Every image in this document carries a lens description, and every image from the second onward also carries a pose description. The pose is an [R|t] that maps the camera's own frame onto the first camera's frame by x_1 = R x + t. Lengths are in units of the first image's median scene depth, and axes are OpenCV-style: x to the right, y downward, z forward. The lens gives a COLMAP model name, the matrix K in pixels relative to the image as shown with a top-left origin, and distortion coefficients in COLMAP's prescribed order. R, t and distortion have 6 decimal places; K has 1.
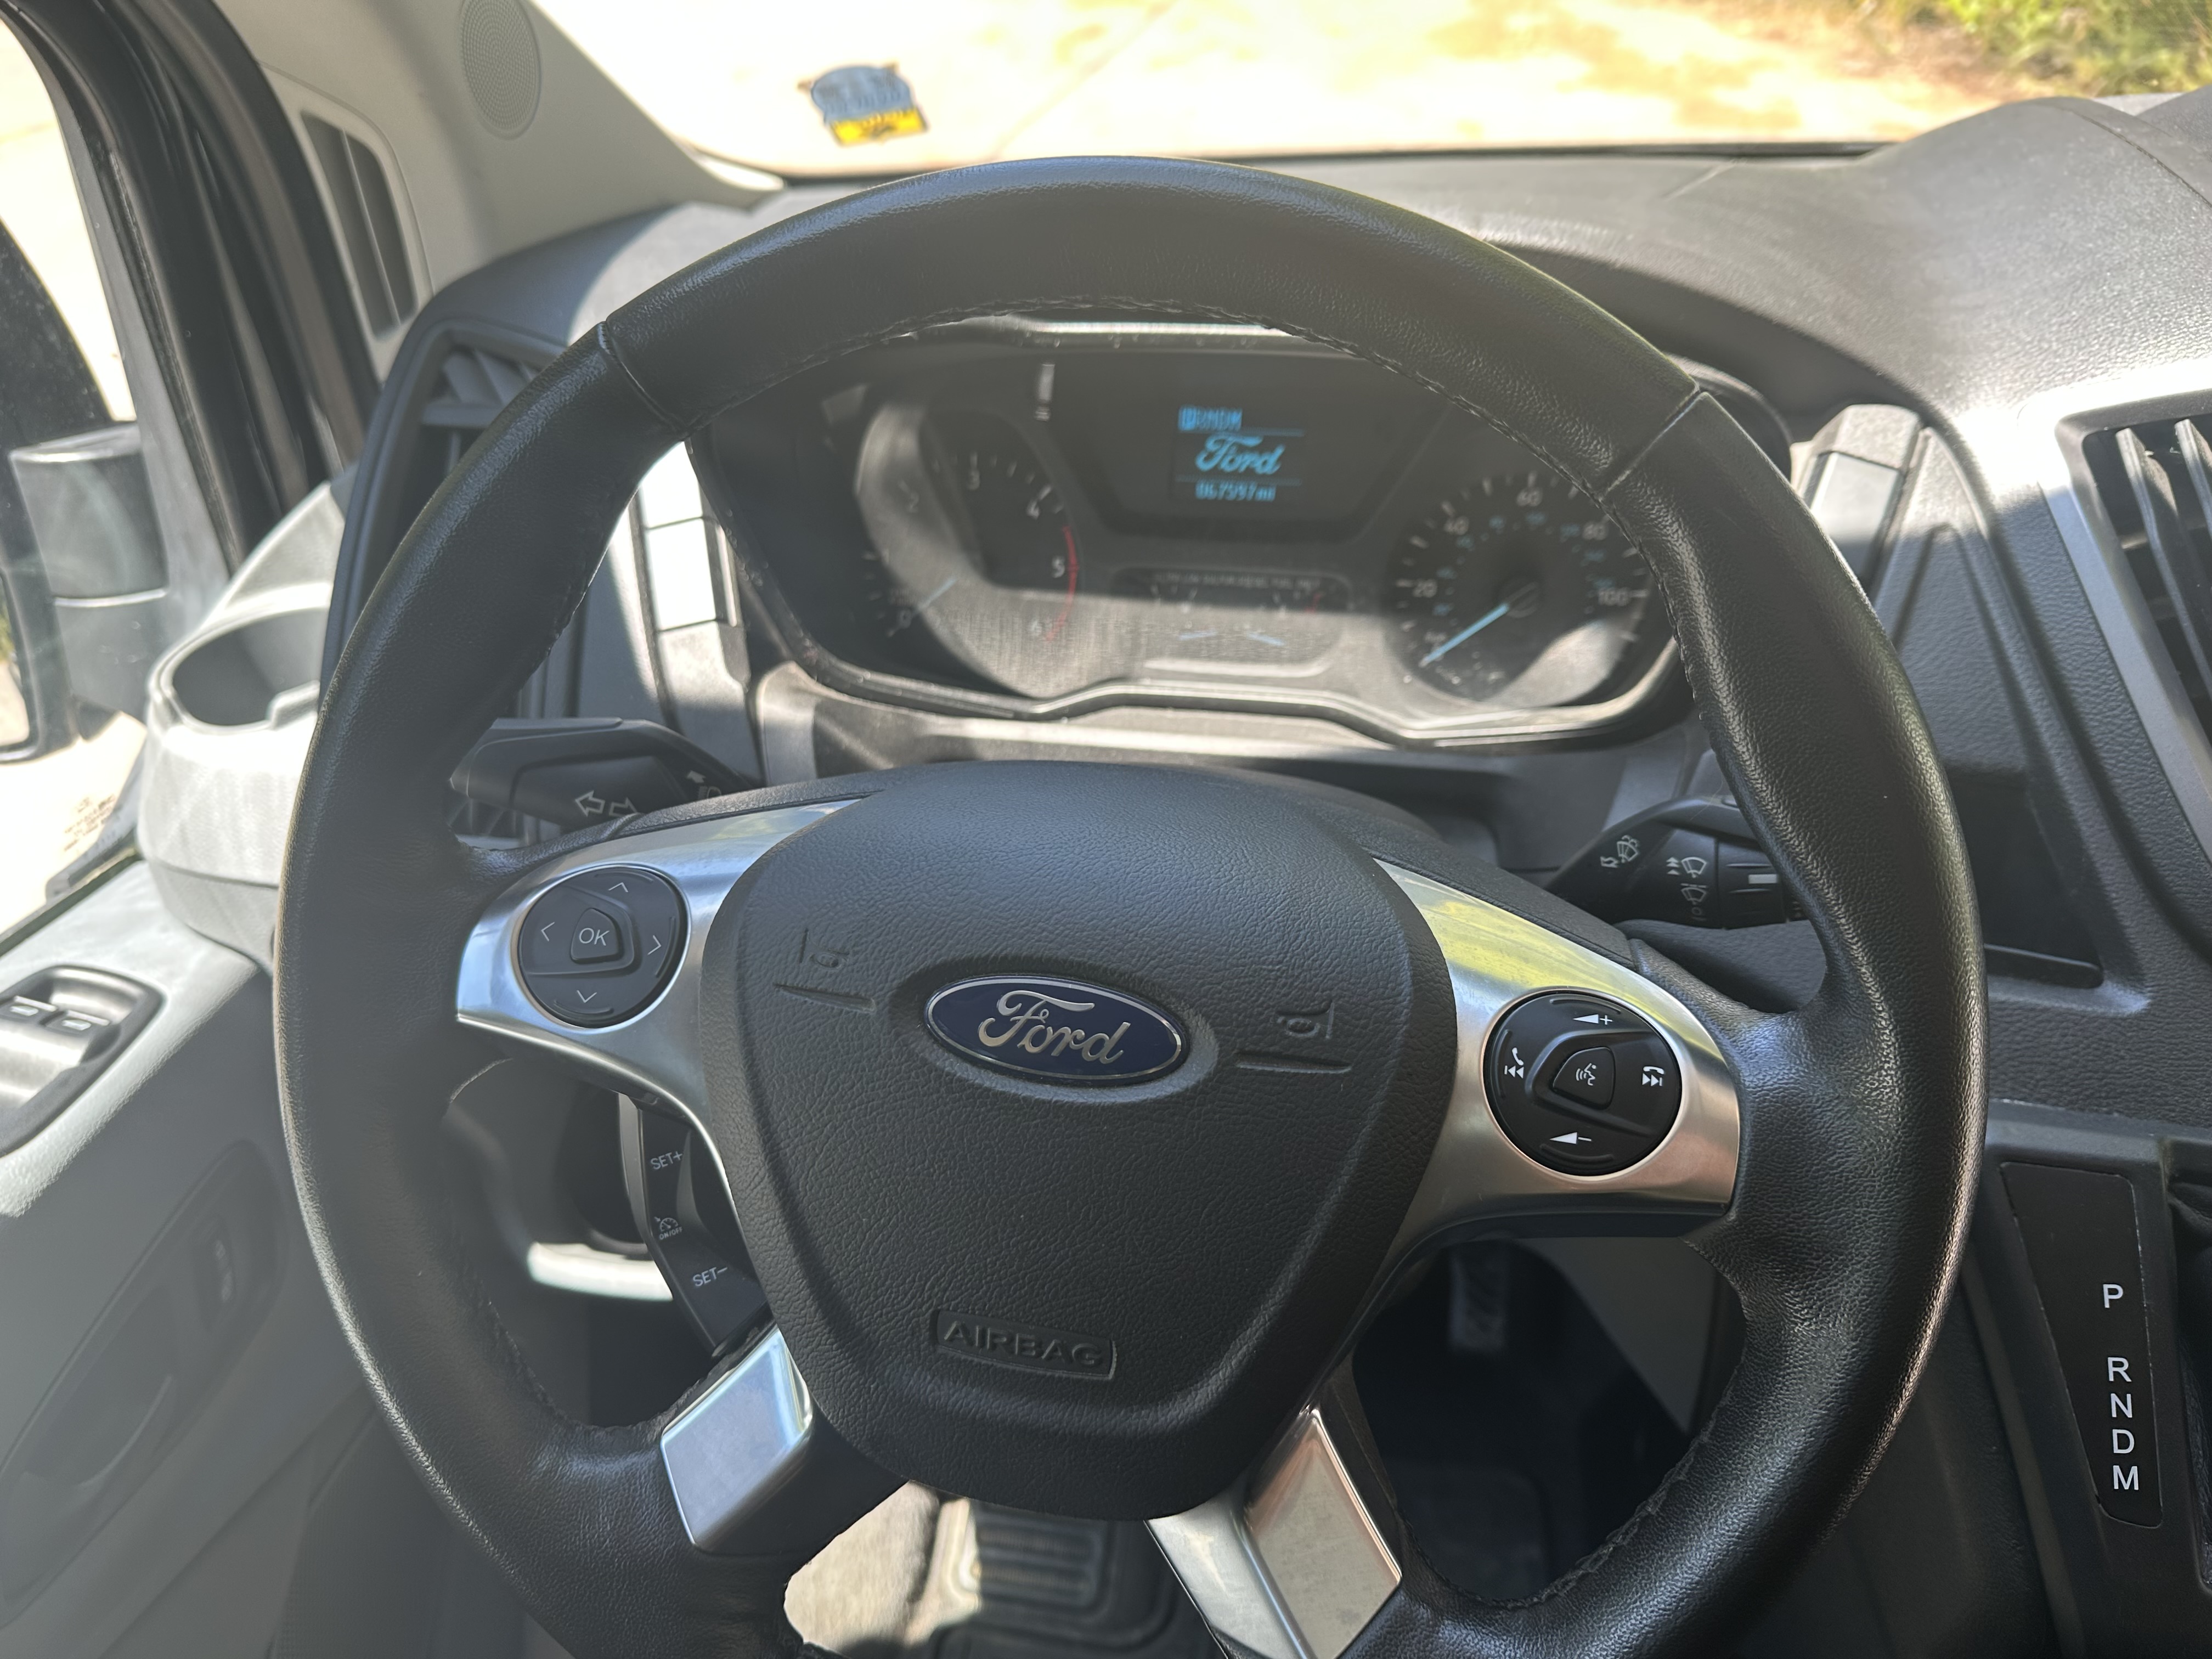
lens RADIAL K [[1539.3, 0, 1104.4], [0, 1539.3, 827.1], [0, 0, 1]] dist [0.000323, -0.002446]
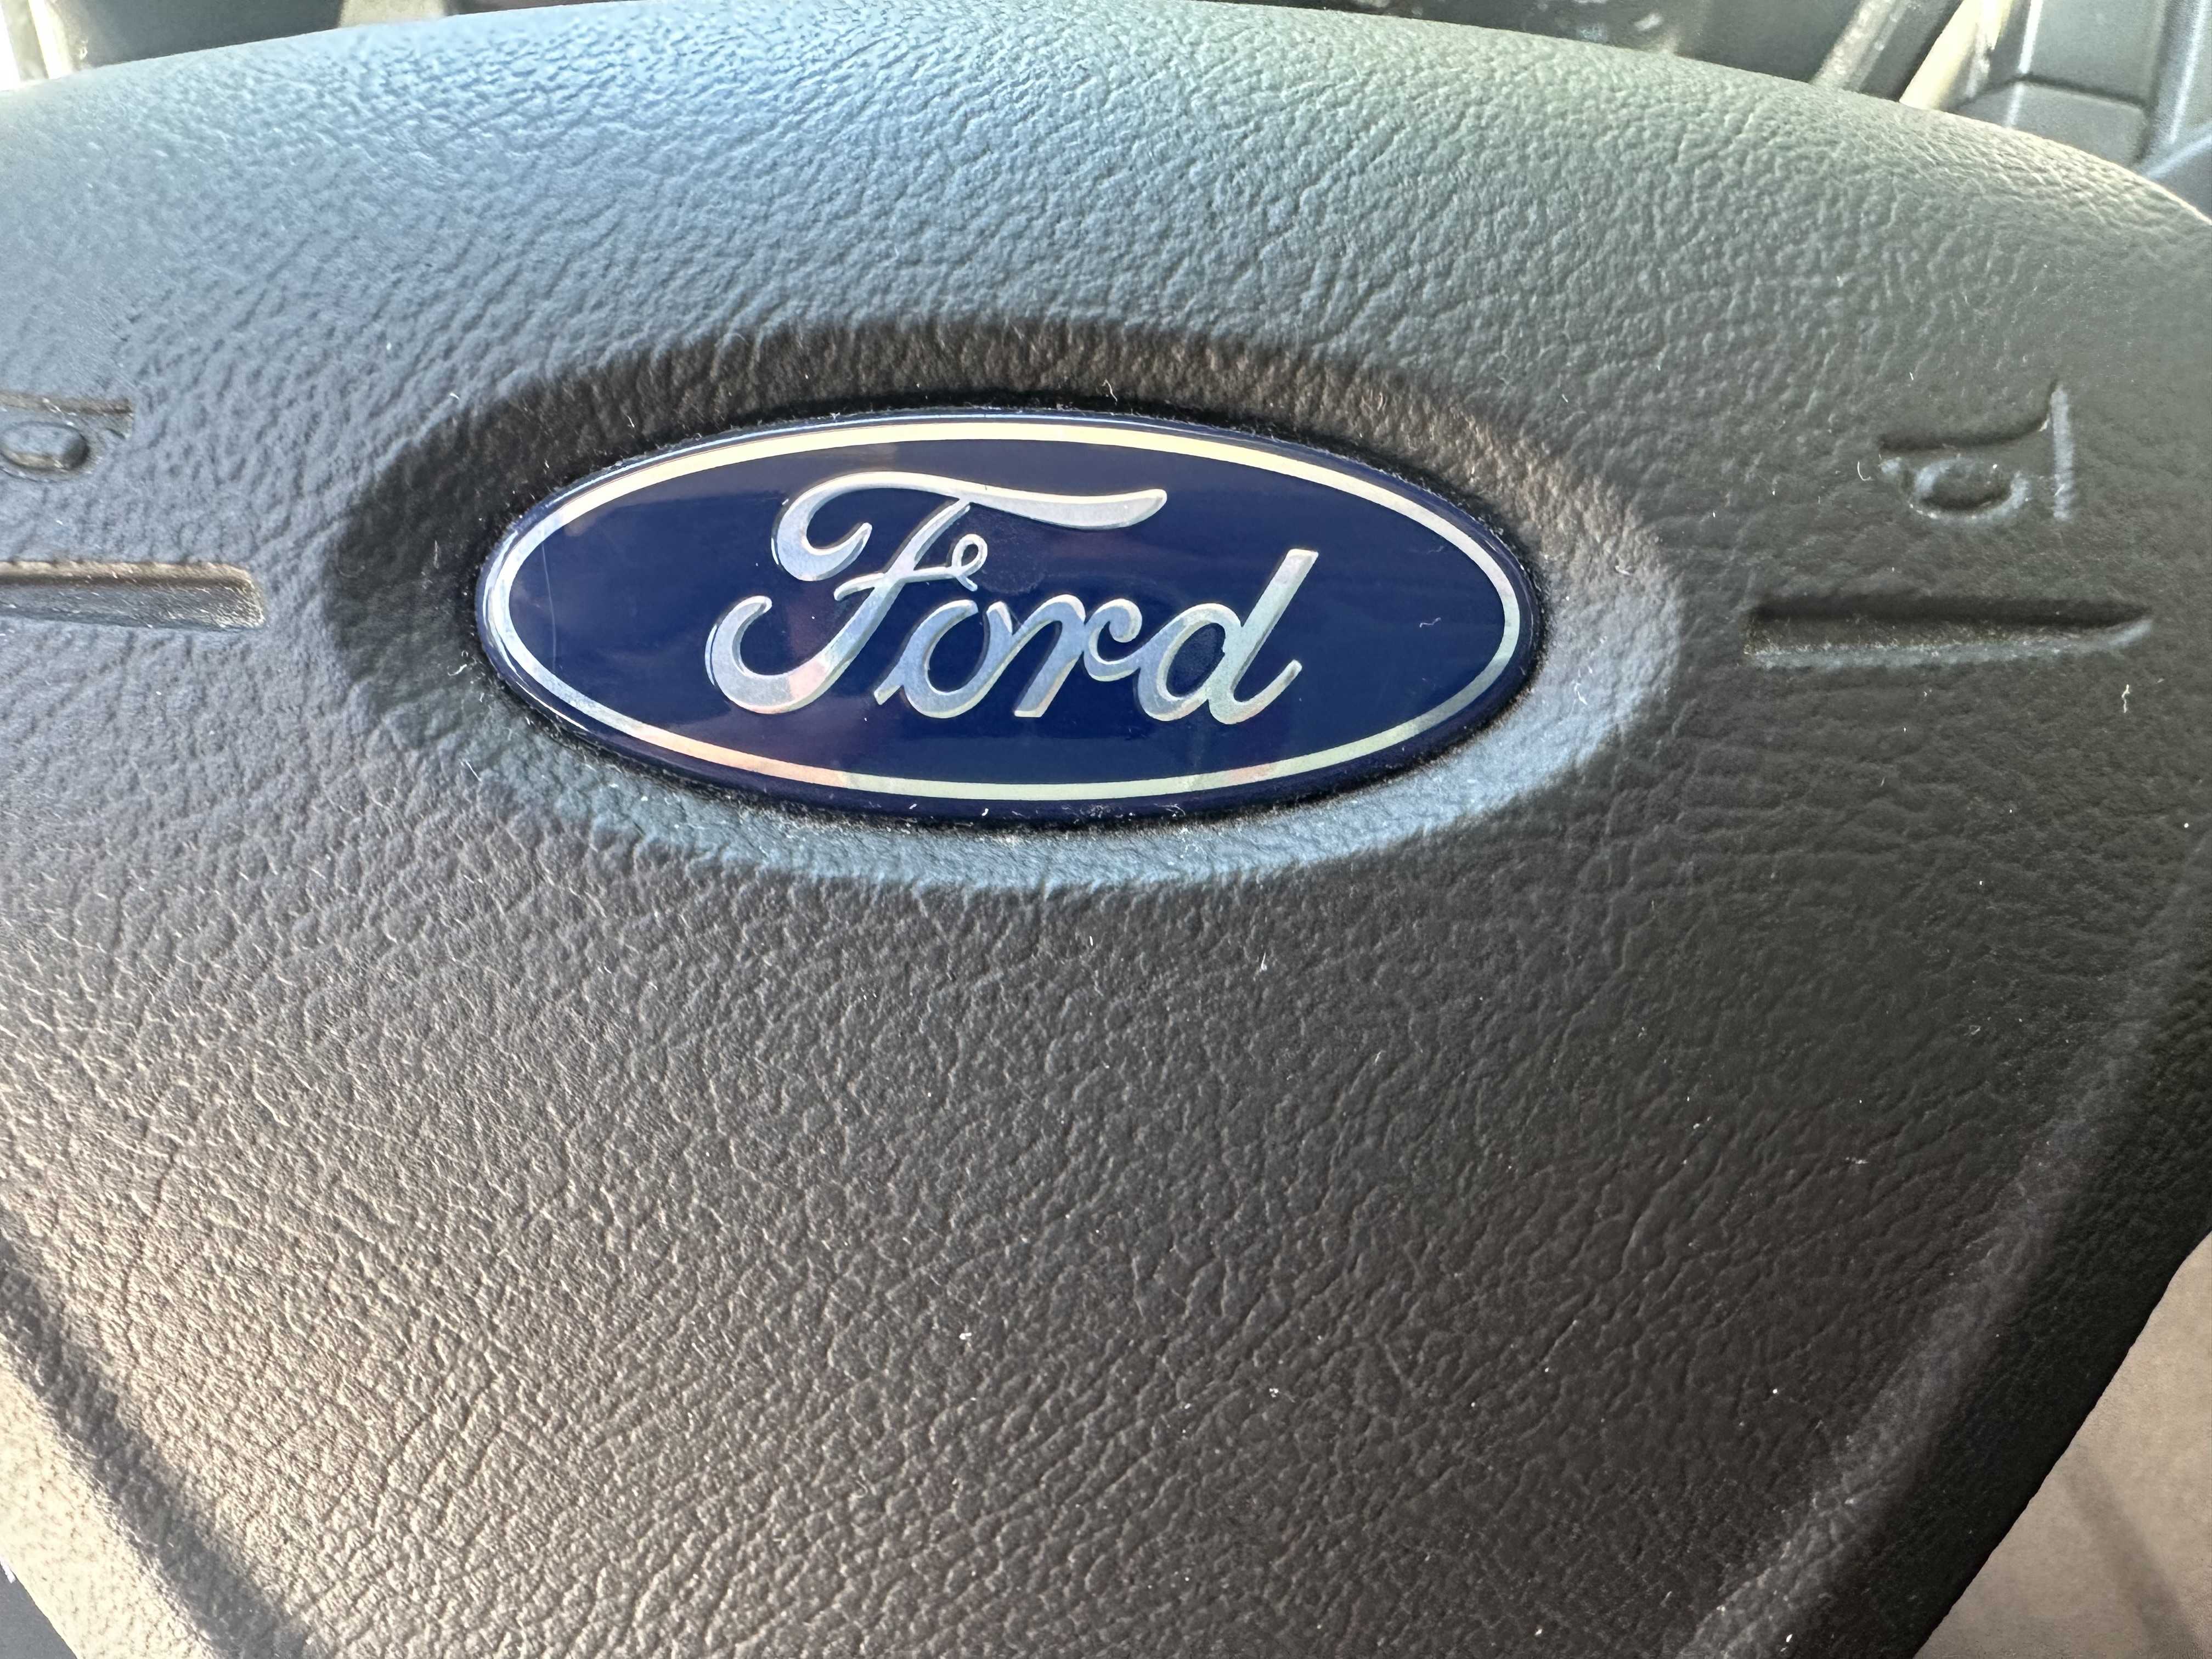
lens RADIAL K [[1539.3, 0, 1109.8], [0, 1539.3, 830.5], [0, 0, 1]] dist [0.000323, -0.002446]
pose [[0.979673, -0.116362, 0.163406, -0.063127], [0.100815, 0.989823, 0.100437, 0.143524], [-0.173430, -0.081922, 0.981433, 0.749554]]
